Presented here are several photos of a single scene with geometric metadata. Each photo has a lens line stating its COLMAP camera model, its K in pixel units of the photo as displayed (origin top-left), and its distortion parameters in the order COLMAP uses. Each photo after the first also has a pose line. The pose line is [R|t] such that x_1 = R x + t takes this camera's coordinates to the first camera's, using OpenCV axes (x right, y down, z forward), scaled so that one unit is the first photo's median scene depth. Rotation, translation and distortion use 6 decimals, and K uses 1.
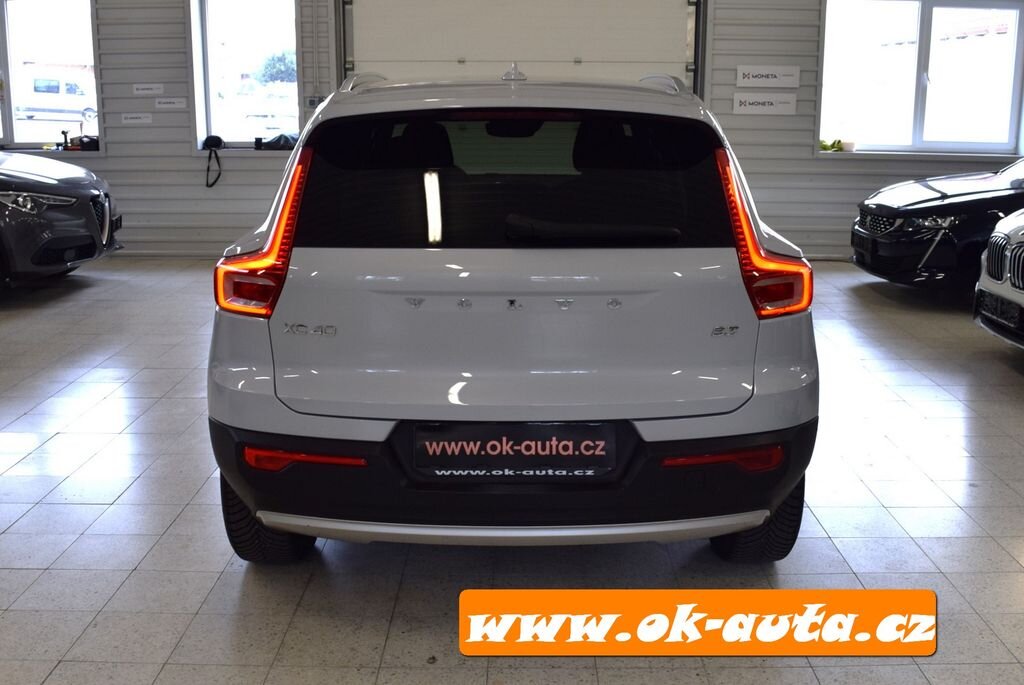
lens RADIAL K [[1065.4, 0, 512.0], [0, 1065.4, 342.5], [0, 0, 1]] dist [-0.081255, 0.014639]
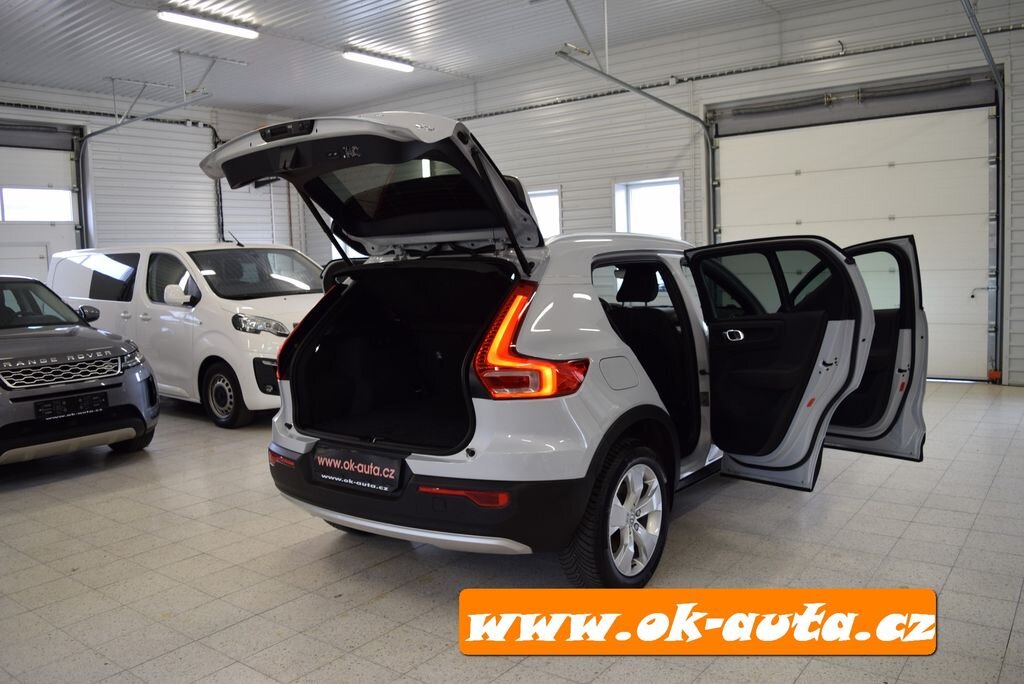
lens RADIAL K [[799.8, 0, 512.0], [0, 799.8, 342.0], [0, 0, 1]] dist [-0.088378, 0.009387]
pose [[0.800796, 0.027215, -0.598319, 0.915019], [-0.098613, 0.991325, -0.086895, -0.008299], [0.590763, 0.128587, 0.796533, 0.150359]]
